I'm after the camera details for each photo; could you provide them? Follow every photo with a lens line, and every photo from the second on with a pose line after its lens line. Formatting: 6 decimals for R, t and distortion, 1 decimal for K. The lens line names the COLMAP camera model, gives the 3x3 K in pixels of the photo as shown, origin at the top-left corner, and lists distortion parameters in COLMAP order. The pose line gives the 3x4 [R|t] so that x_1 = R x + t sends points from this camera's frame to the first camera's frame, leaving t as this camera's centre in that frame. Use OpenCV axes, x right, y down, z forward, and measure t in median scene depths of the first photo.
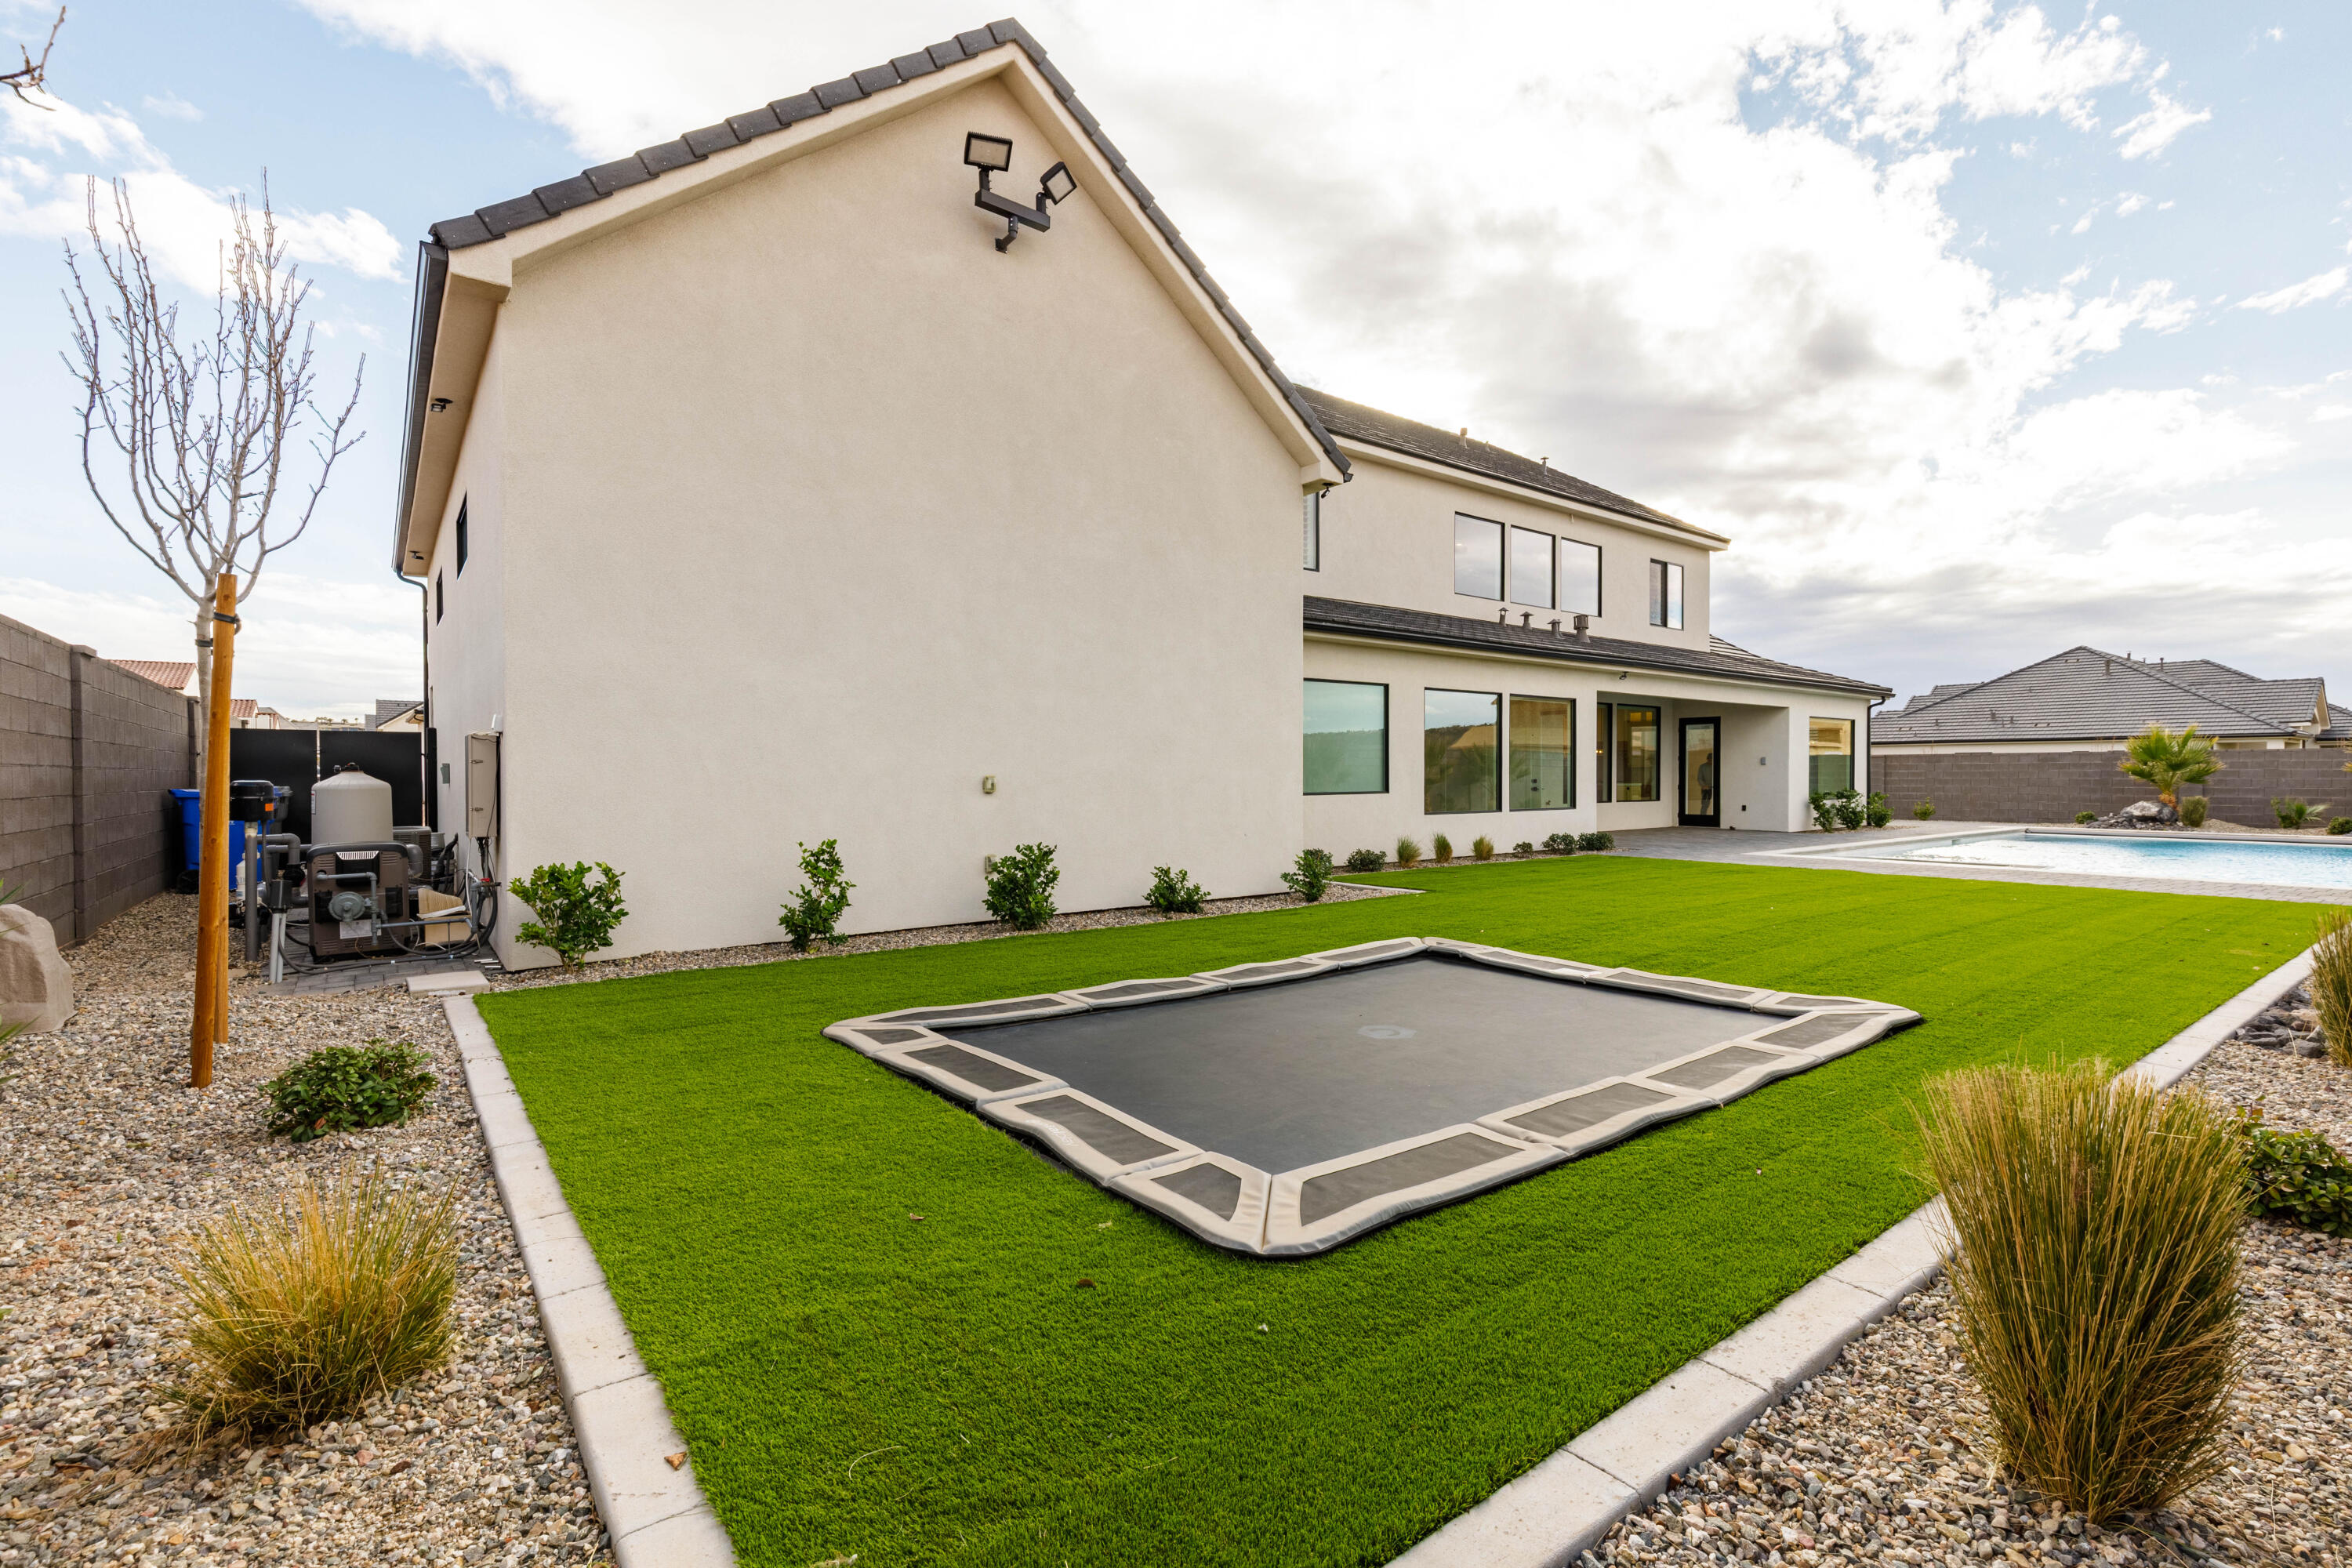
lens RADIAL K [[1055.1, 0, 1182.1], [0, 1055.1, 776.8], [0, 0, 1]] dist [0.002409, 0.000000]
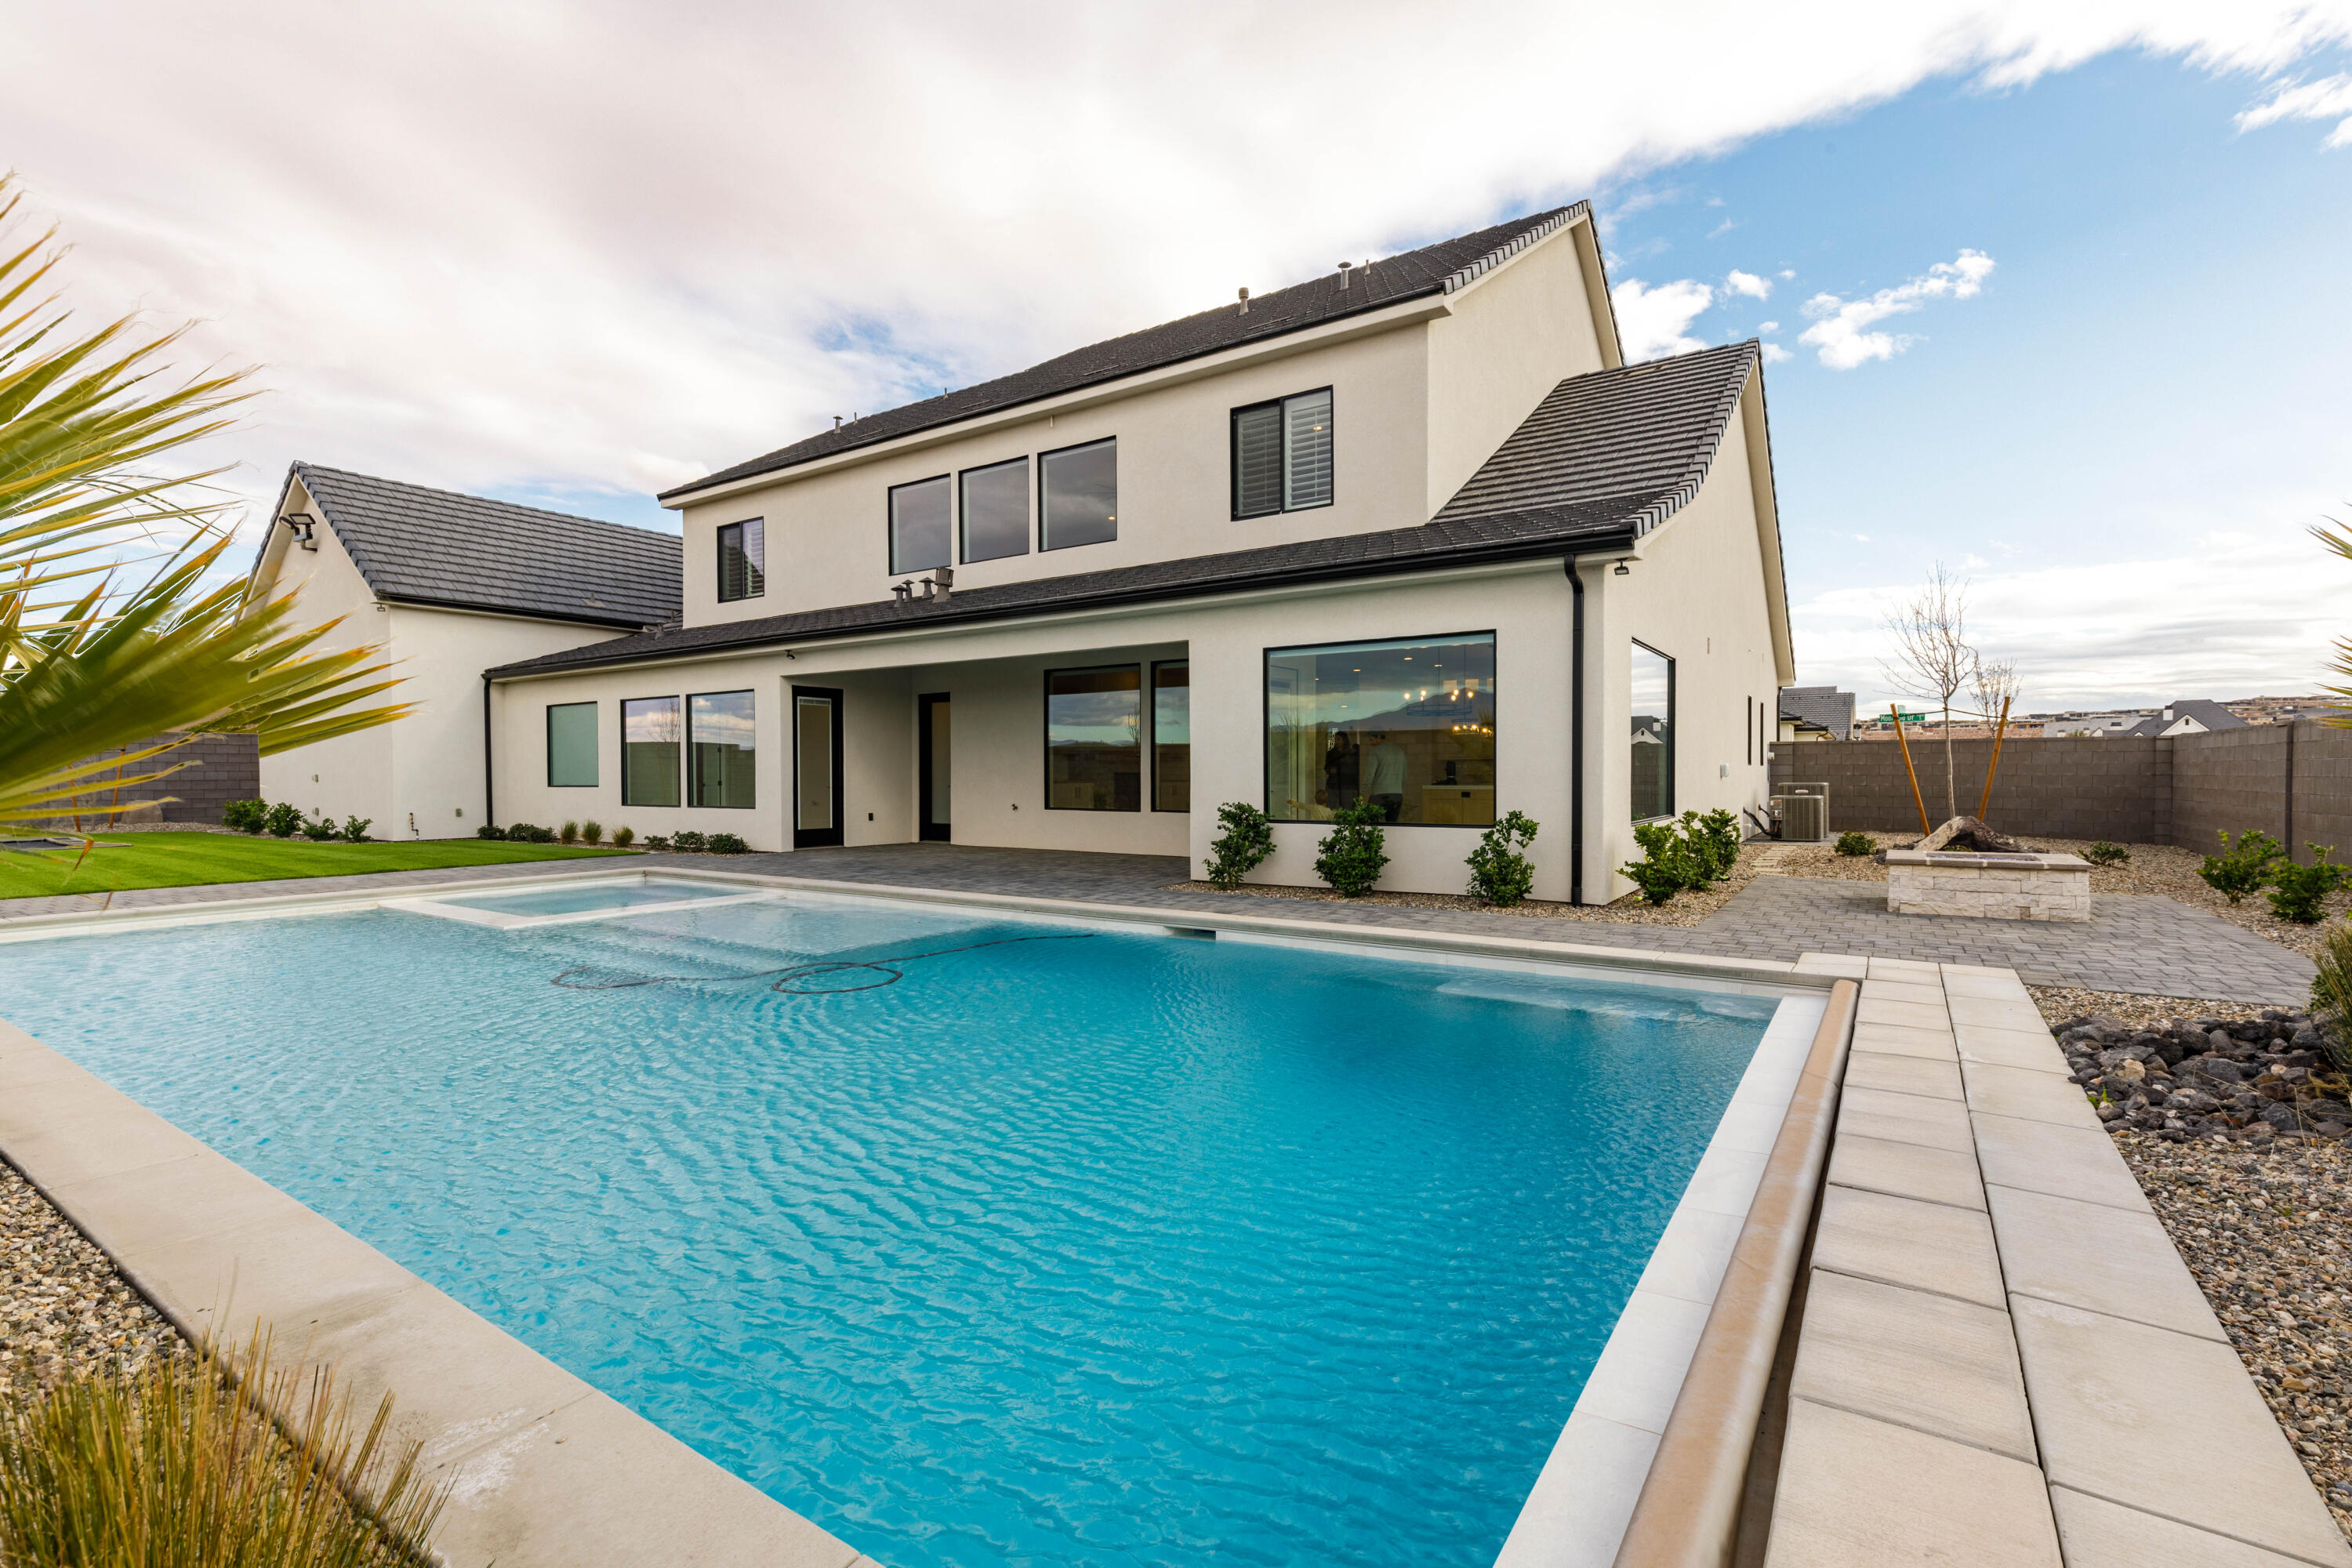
lens RADIAL K [[1055.1, 0, 1182.1], [0, 1055.1, 776.8], [0, 0, 1]] dist [0.002409, 0.000000]
pose [[0.314017, 0.003870, -0.949409, 1.002728], [-0.000072, 0.999992, 0.004053, -0.000517], [0.949417, -0.001205, 0.314015, 0.782386]]
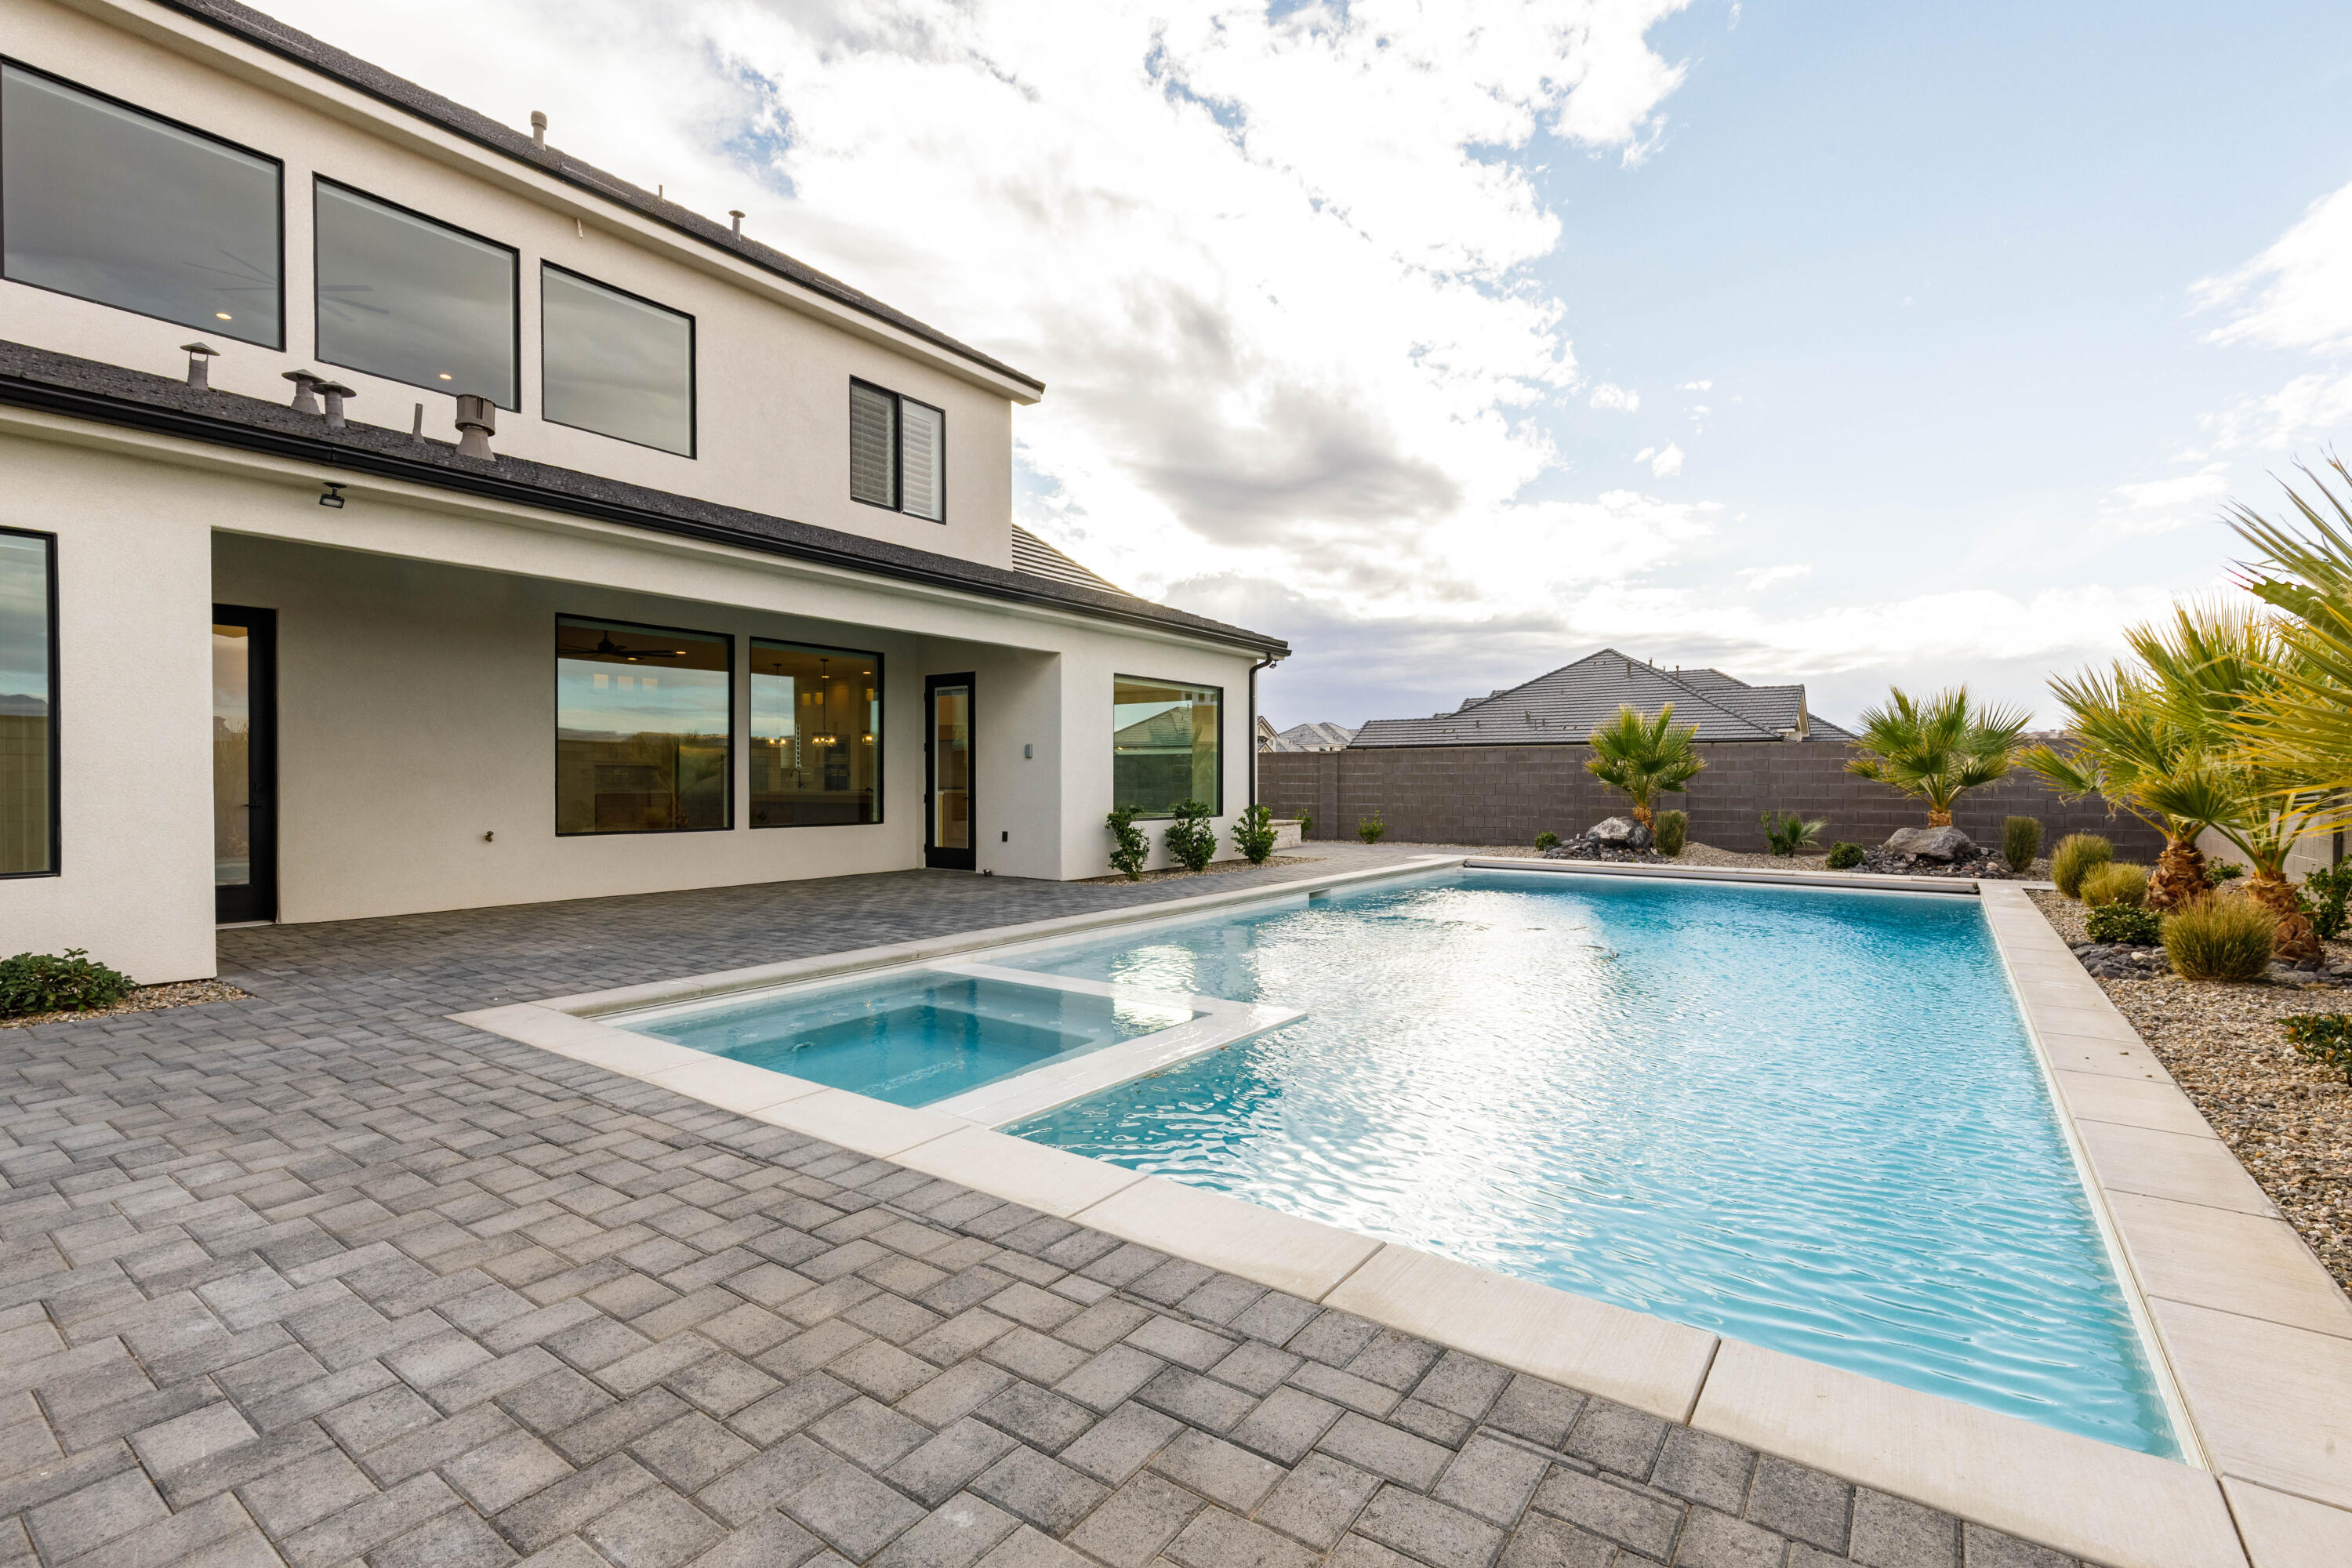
lens RADIAL K [[1055.1, 0, 1182.1], [0, 1055.1, 776.8], [0, 0, 1]] dist [0.002409, 0.000000]
pose [[0.956509, 0.002791, 0.291690, 0.447846], [-0.000987, 0.999979, -0.006330, 0.001548], [-0.291702, 0.005766, 0.956492, 0.432486]]
